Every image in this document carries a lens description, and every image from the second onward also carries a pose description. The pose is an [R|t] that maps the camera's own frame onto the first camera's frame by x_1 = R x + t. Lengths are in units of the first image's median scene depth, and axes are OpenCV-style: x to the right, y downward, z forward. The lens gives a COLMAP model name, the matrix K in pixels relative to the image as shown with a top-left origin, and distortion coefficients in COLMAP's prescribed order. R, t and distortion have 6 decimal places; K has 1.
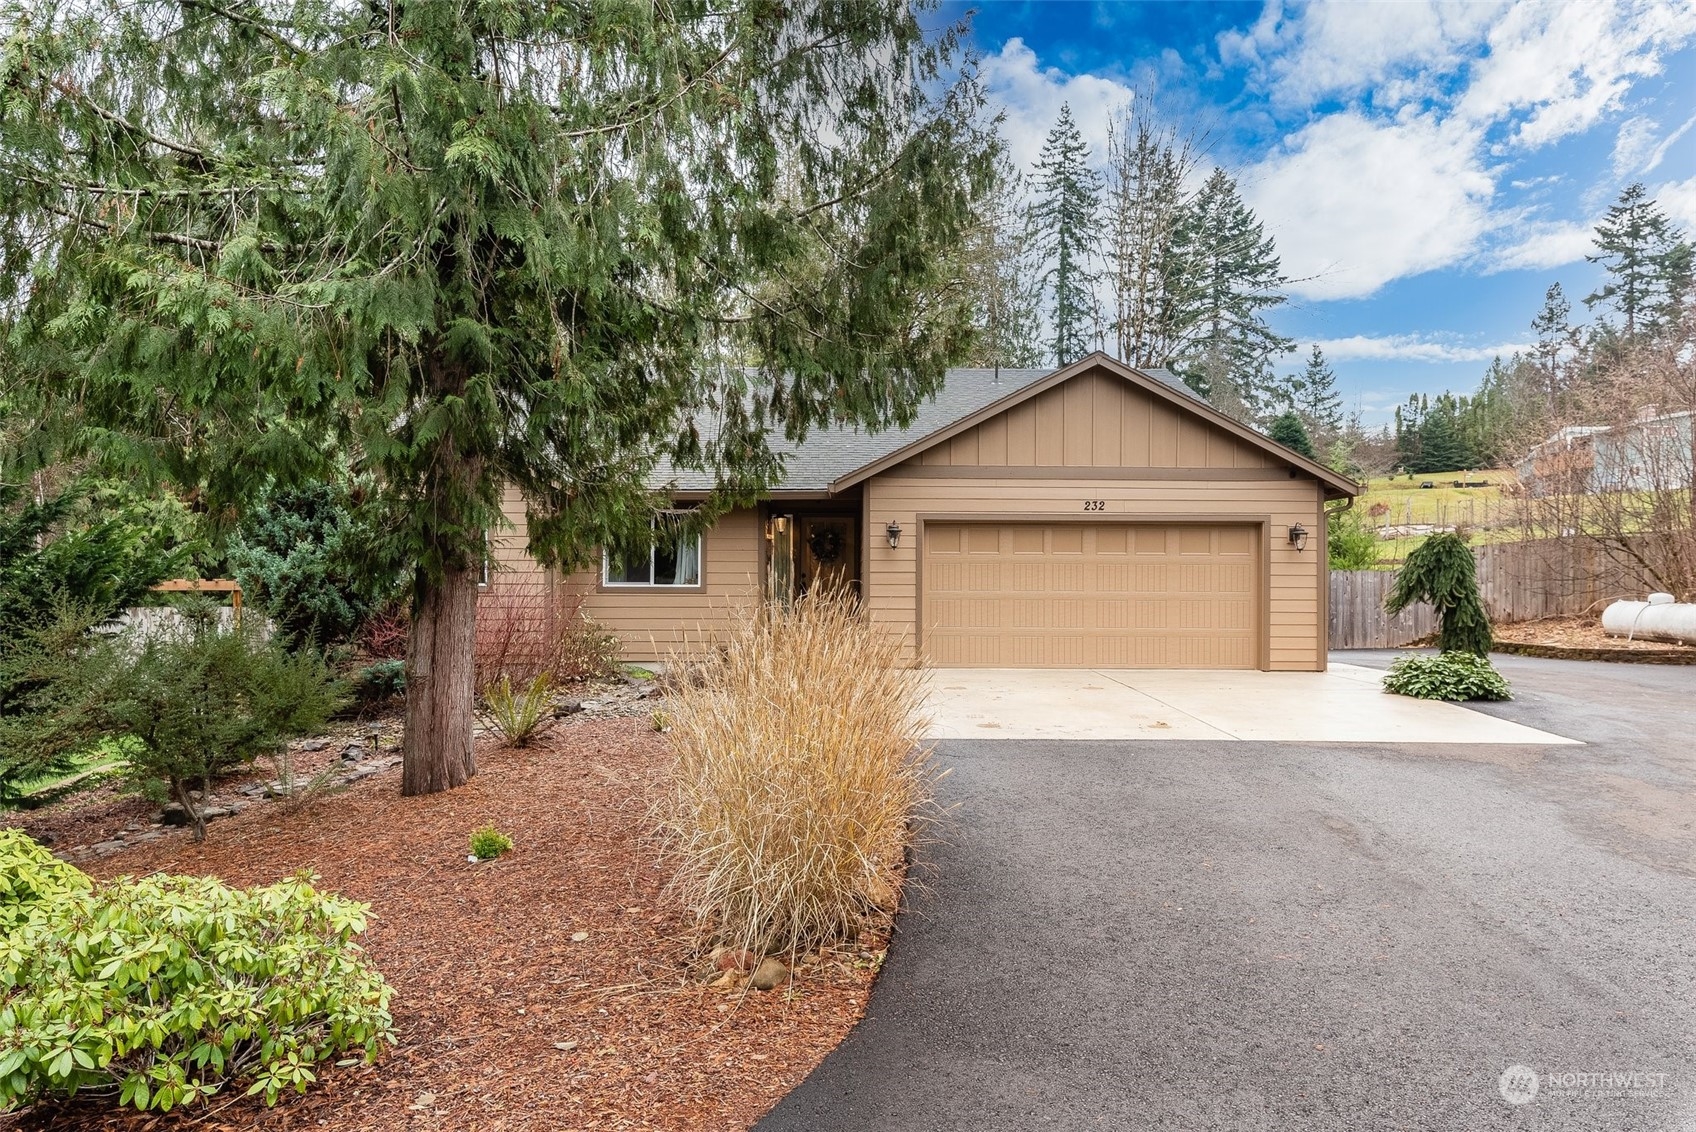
lens RADIAL K [[1191.4, 0, 839.4], [0, 1191.4, 571.1], [0, 0, 1]] dist [0.019537, -0.005562]
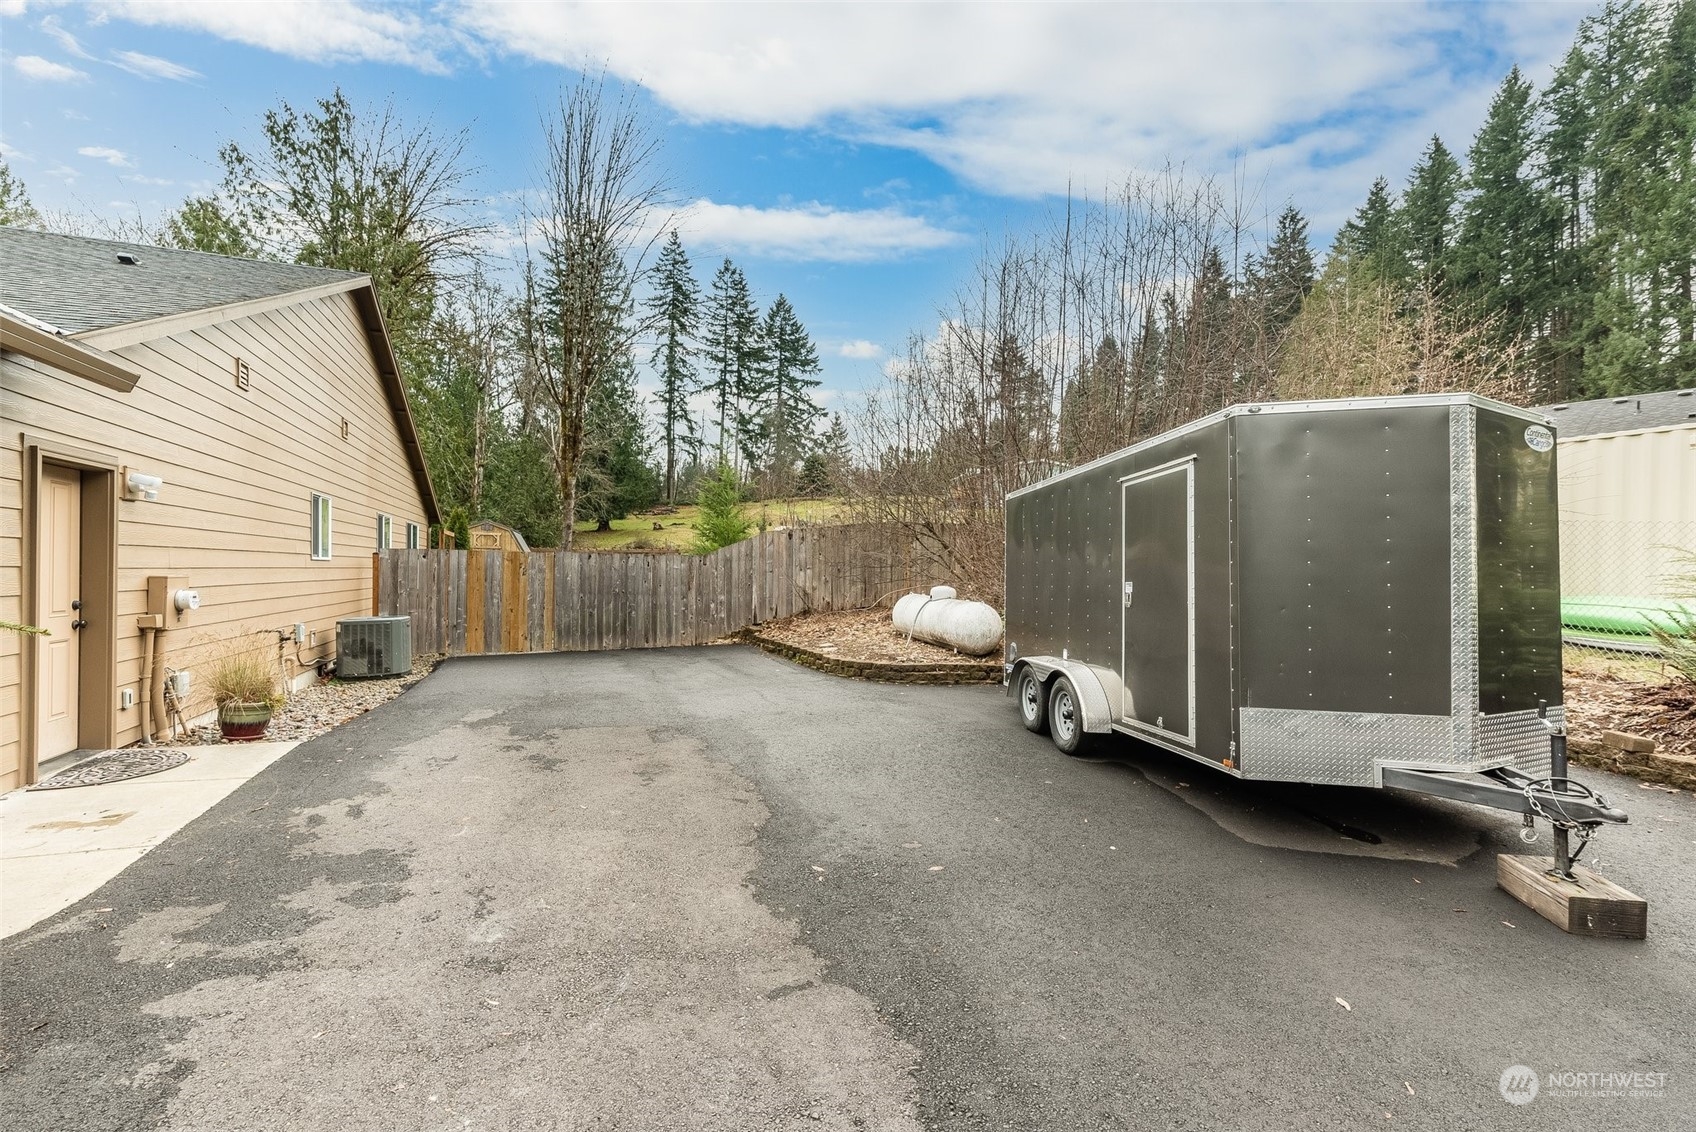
lens RADIAL K [[731.1, 0, 844.6], [0, 731.1, 563.9], [0, 0, 1]] dist [0.004402, -0.000827]
pose [[0.937044, 0.006630, 0.349149, 0.078653], [-0.011335, 0.999870, 0.011435, -0.000314], [-0.349028, -0.014673, 0.936997, 0.097785]]
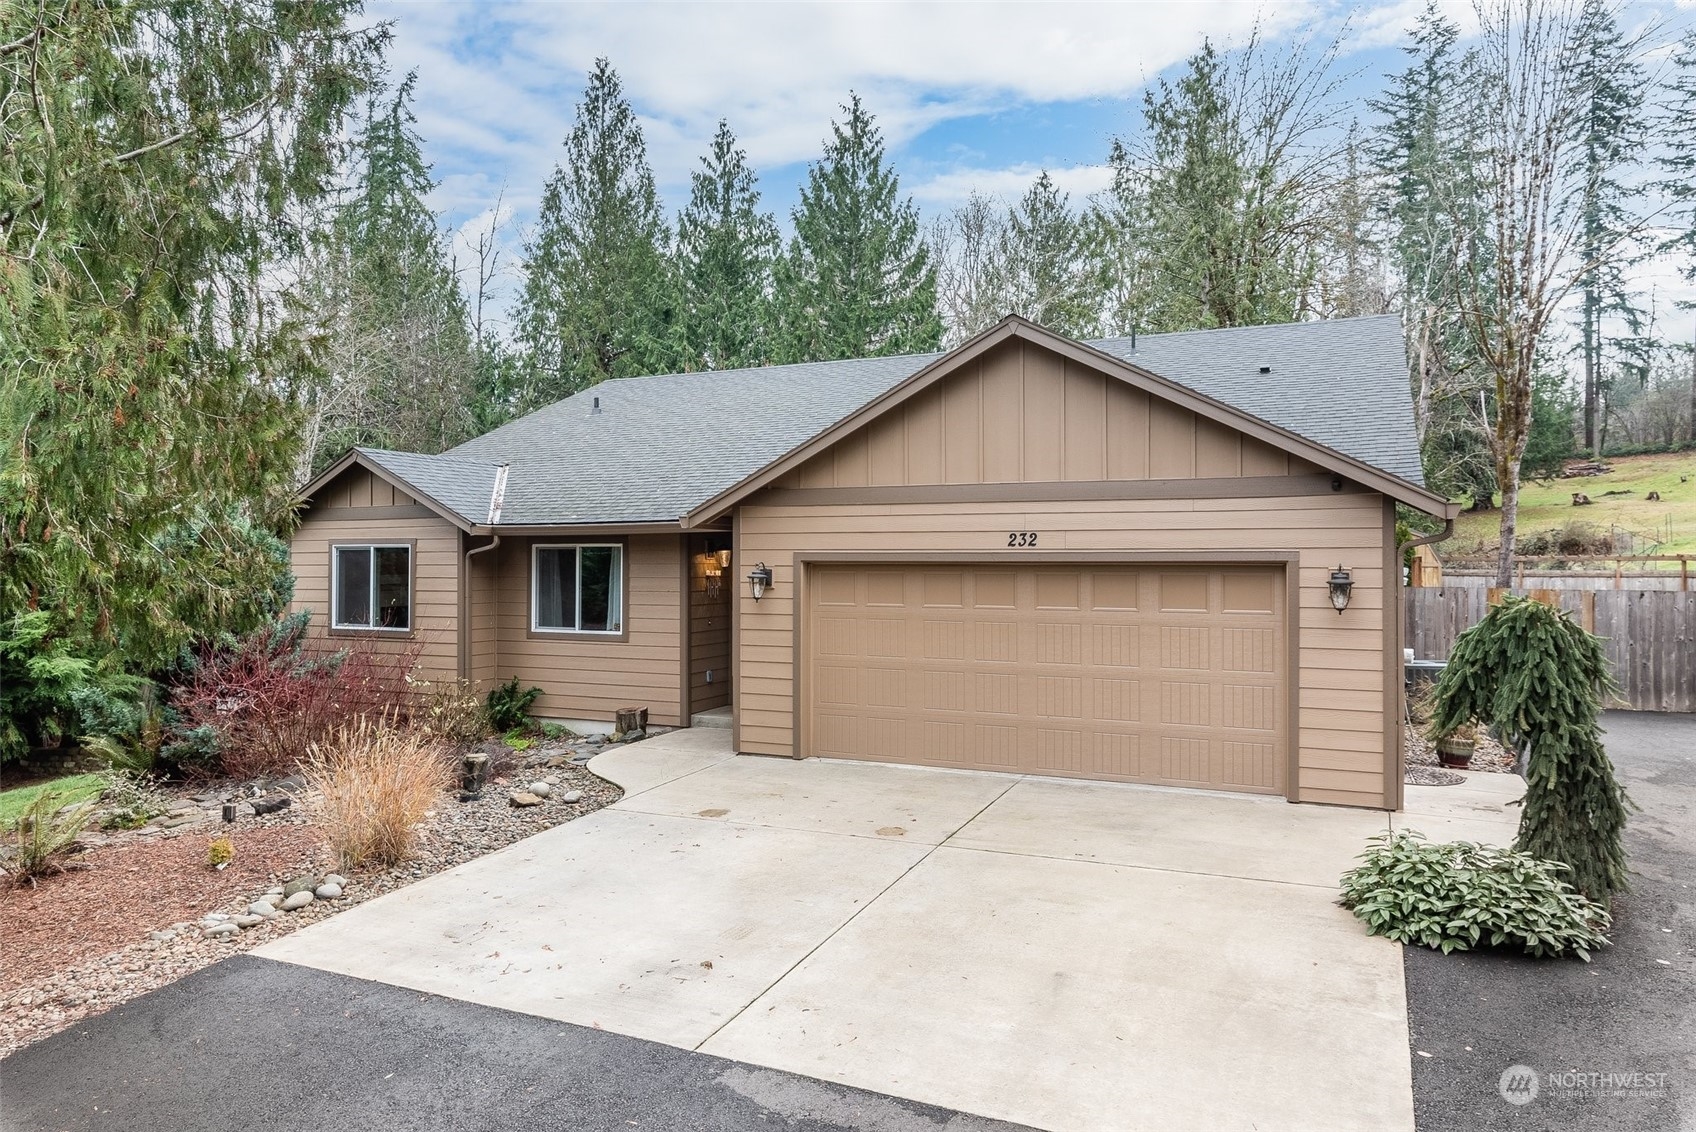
lens RADIAL K [[1111.1, 0, 850.5], [0, 1111.1, 551.9], [0, 0, 1]] dist [0.003973, 0.001236]
pose [[0.901877, -0.006508, -0.431945, 0.053471], [0.012617, 0.999857, 0.011277, -0.007505], [0.431810, -0.015621, 0.901830, 0.050587]]
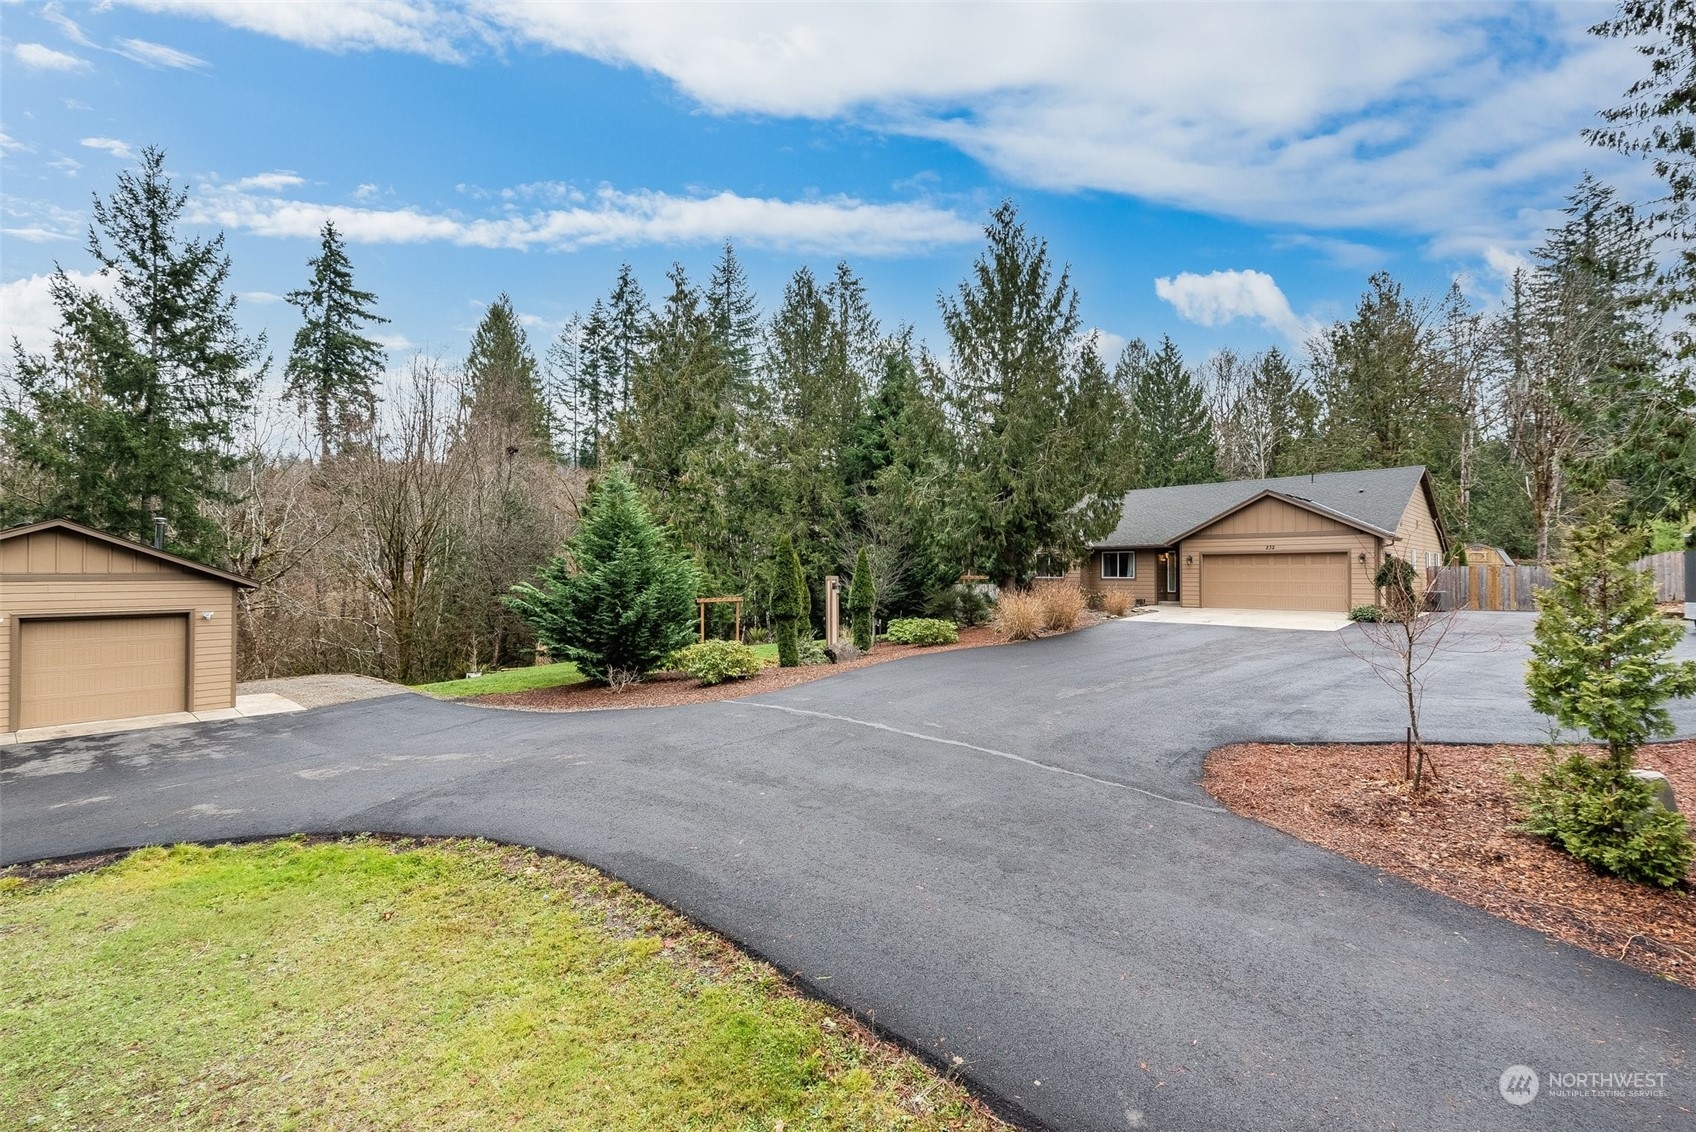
lens RADIAL K [[731.1, 0, 841.1], [0, 731.1, 564.1], [0, 0, 1]] dist [0.004402, -0.000827]
pose [[0.690769, -0.013764, -0.722944, 0.096844], [0.016707, 0.999856, -0.003072, -0.003905], [0.722882, -0.009956, 0.690900, -0.106490]]
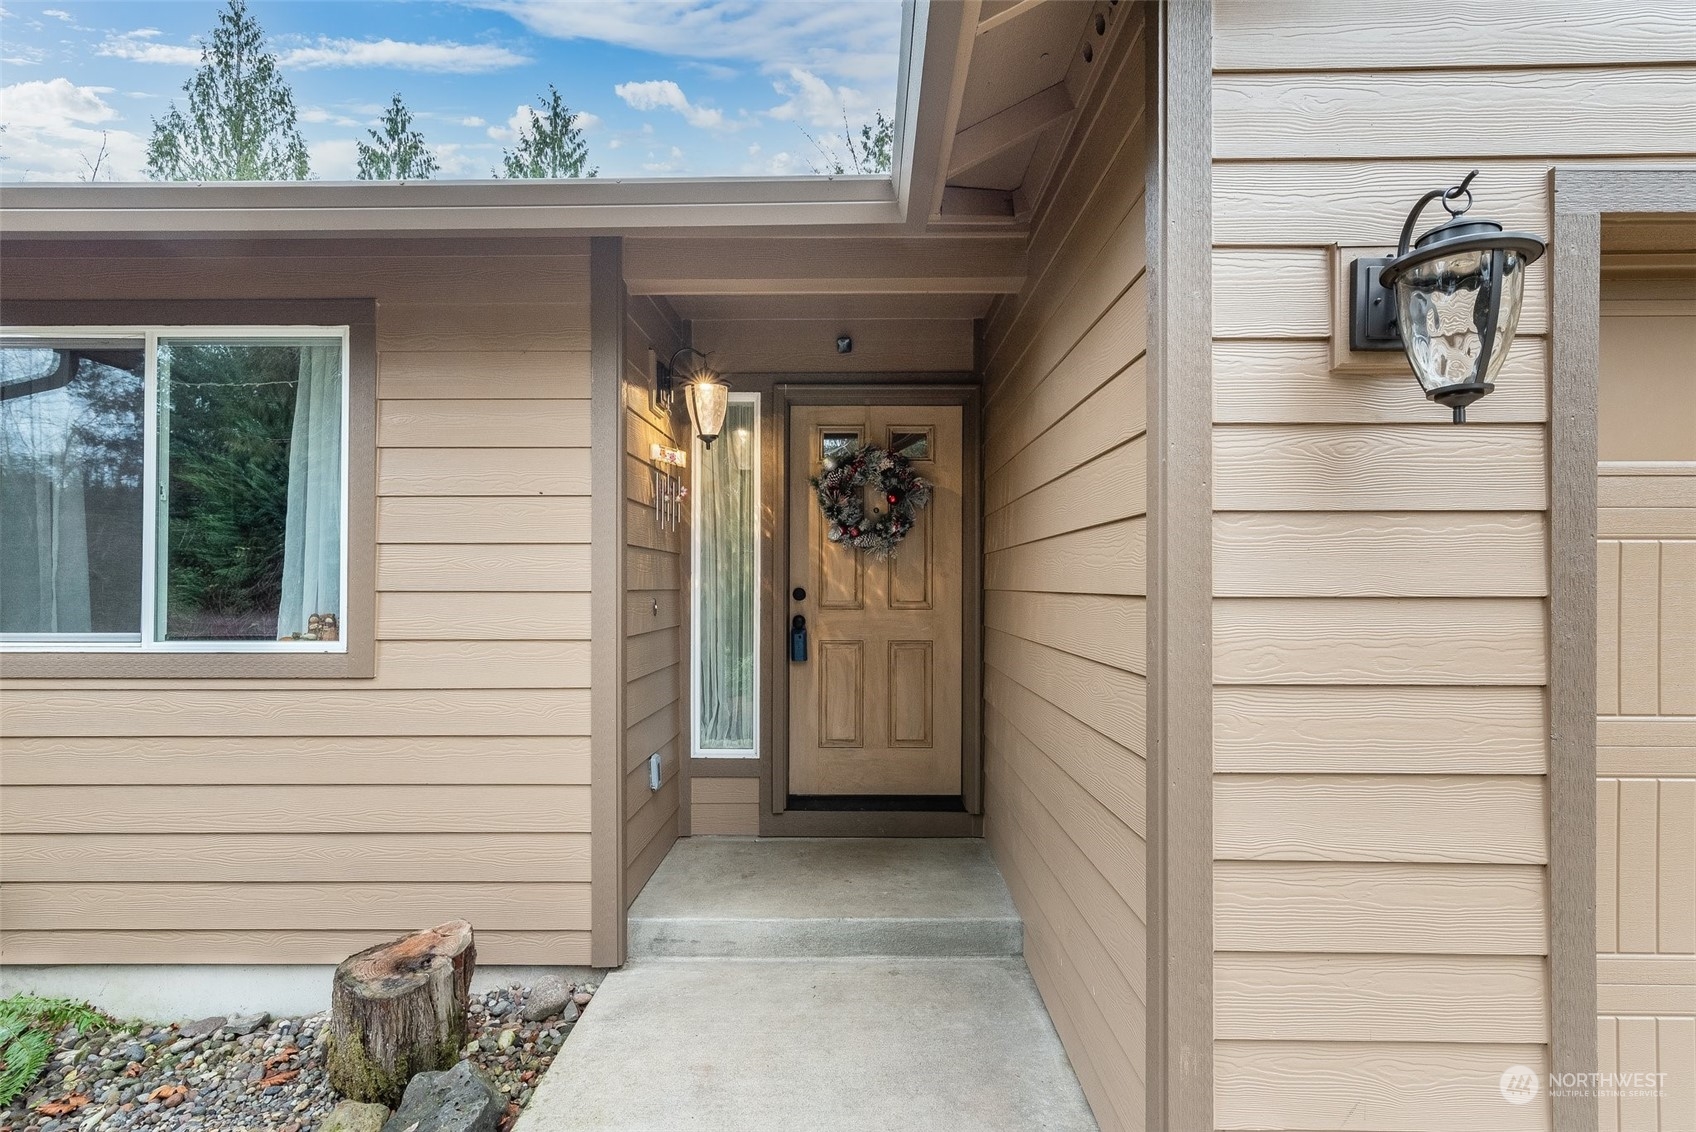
lens RADIAL K [[823.3, 0, 846.9], [0, 823.3, 582.6], [0, 0, 1]] dist [0.000483, 0.000483]
pose [[0.999603, -0.006188, -0.027483, -0.001784], [0.006592, 0.999871, 0.014645, -0.000307], [0.027389, -0.014820, 0.999515, 0.119757]]
